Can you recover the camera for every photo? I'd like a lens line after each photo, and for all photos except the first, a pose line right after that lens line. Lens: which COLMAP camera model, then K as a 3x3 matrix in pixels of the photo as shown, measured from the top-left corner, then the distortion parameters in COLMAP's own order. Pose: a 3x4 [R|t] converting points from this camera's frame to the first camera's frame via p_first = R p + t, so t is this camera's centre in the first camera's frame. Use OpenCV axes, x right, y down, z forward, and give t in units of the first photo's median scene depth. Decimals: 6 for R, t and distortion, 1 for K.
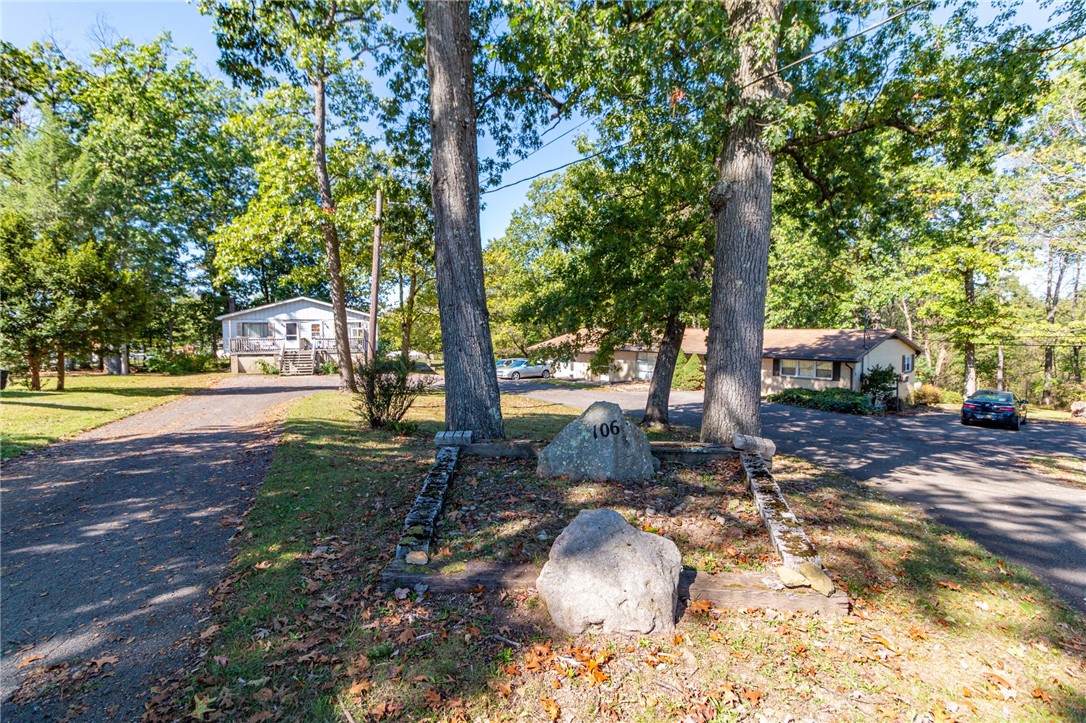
lens RADIAL K [[505.6, 0, 544.3], [0, 505.6, 350.8], [0, 0, 1]] dist [0.004203, 0.000313]
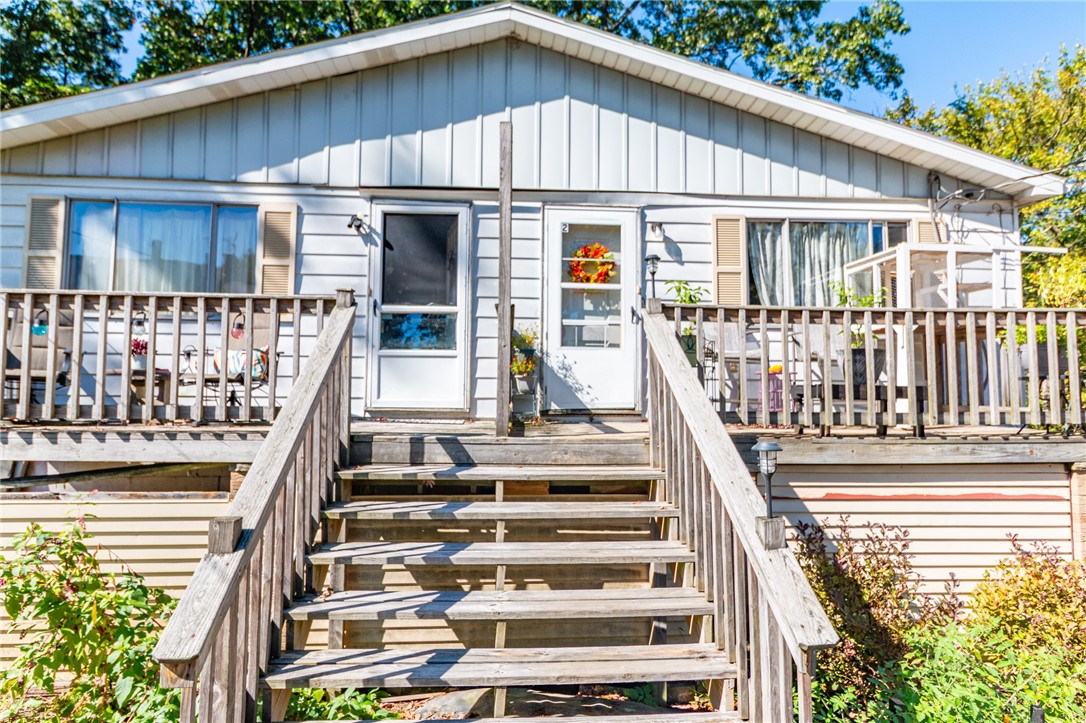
lens RADIAL K [[654.1, 0, 549.1], [0, 654.1, 356.8], [0, 0, 1]] dist [0.006295, -0.000483]
pose [[0.969865, -0.004127, -0.243609, -0.460185], [-0.021220, 0.994626, -0.101332, -0.002560], [0.242718, 0.103447, 0.964566, 0.916053]]
